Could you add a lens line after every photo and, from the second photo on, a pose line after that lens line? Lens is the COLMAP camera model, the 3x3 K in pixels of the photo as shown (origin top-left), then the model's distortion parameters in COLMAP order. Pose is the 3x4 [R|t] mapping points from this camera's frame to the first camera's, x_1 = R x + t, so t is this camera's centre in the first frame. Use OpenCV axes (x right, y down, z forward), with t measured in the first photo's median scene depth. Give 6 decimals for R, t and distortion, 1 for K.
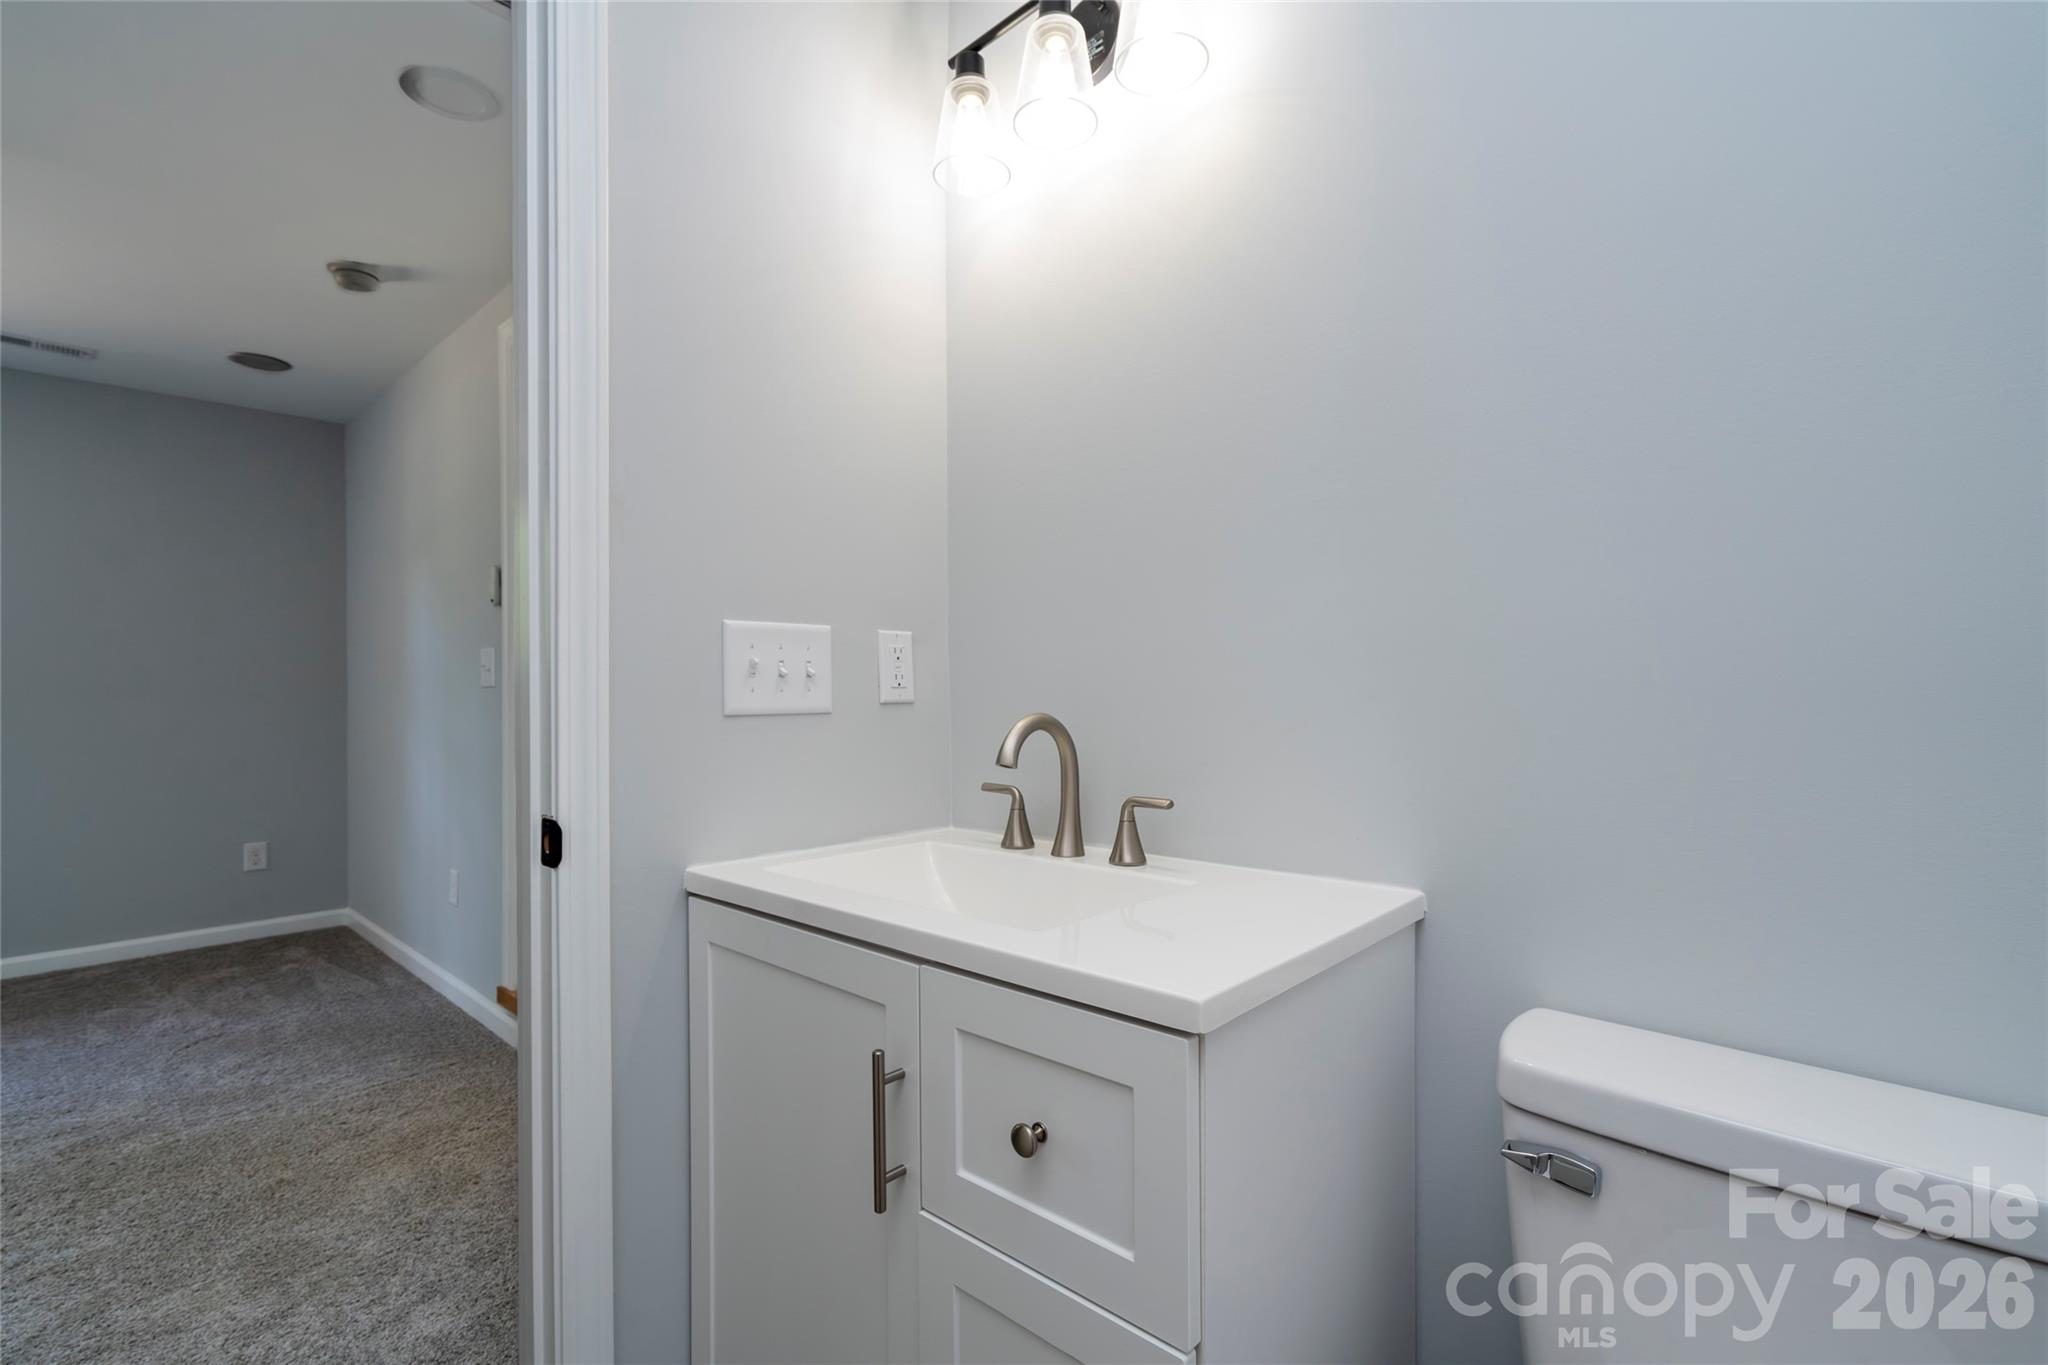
lens RADIAL K [[932.4, 0, 1030.2], [0, 932.4, 683.1], [0, 0, 1]] dist [-0.010711, 0.004137]
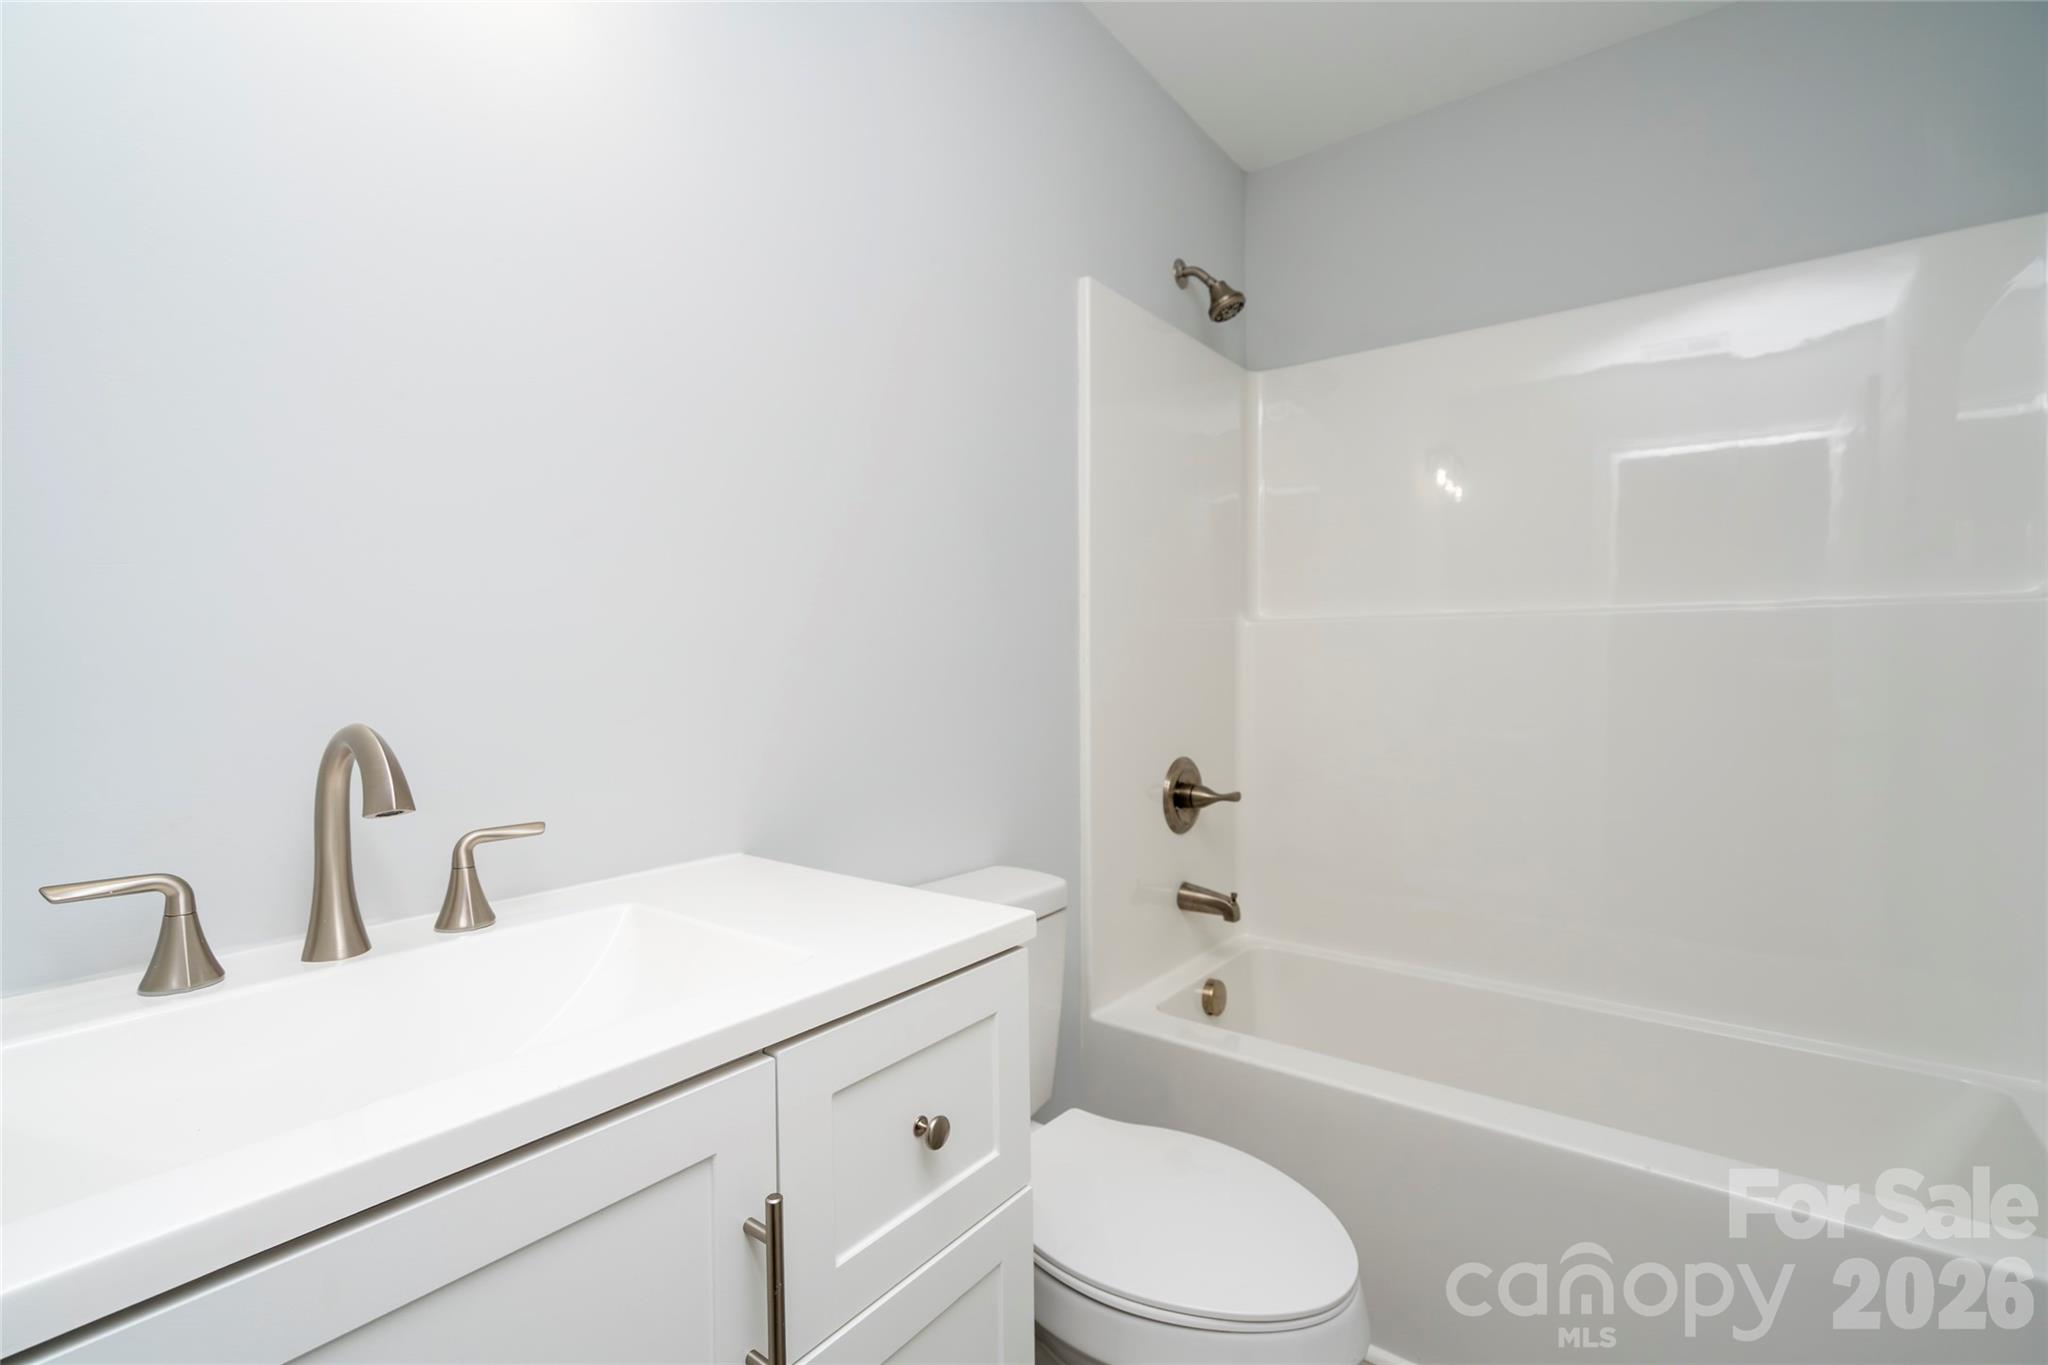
lens RADIAL K [[932.4, 0, 1030.3], [0, 932.4, 684.8], [0, 0, 1]] dist [-0.010711, 0.004137]
pose [[-0.125846, 0.000822, 0.992049, -0.649015], [-0.000276, 1.000000, -0.000863, 0.007867], [-0.992050, -0.000382, -0.125846, 0.659437]]
